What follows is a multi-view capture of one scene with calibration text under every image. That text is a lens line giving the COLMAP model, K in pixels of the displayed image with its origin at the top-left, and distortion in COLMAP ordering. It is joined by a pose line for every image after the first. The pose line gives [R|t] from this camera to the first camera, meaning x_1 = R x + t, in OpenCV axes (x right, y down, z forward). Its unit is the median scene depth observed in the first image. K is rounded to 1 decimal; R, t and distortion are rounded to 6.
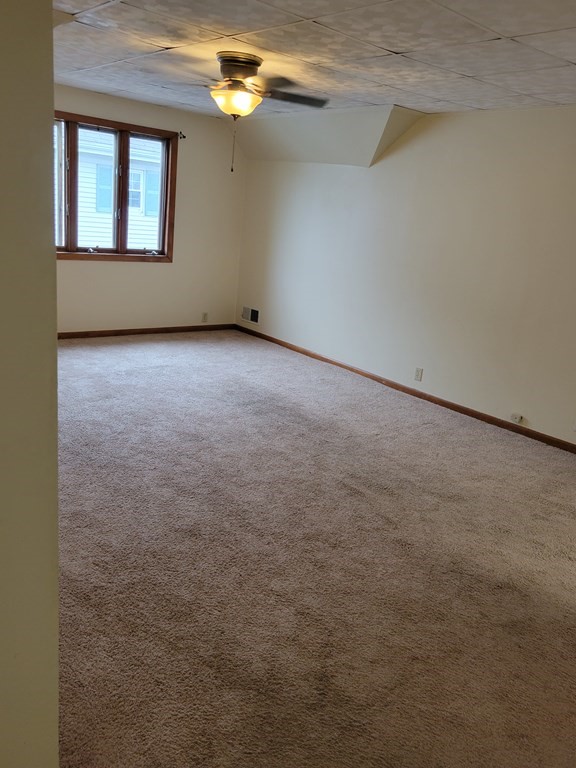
lens RADIAL K [[585.3, 0, 288.2], [0, 585.3, 372.8], [0, 0, 1]] dist [0.035847, -0.009952]
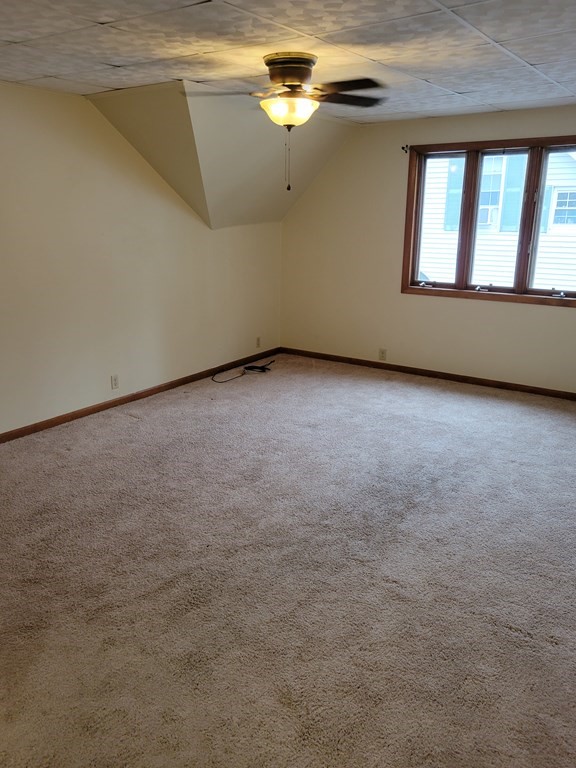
lens RADIAL K [[619.2, 0, 288.0], [0, 619.2, 384.0], [0, 0, 1]] dist [-0.002575, -0.005406]
pose [[0.275650, 0.170224, -0.946066, 0.569429], [-0.235827, 0.966093, 0.105116, -0.110290], [0.931881, 0.194132, 0.306447, 0.536706]]
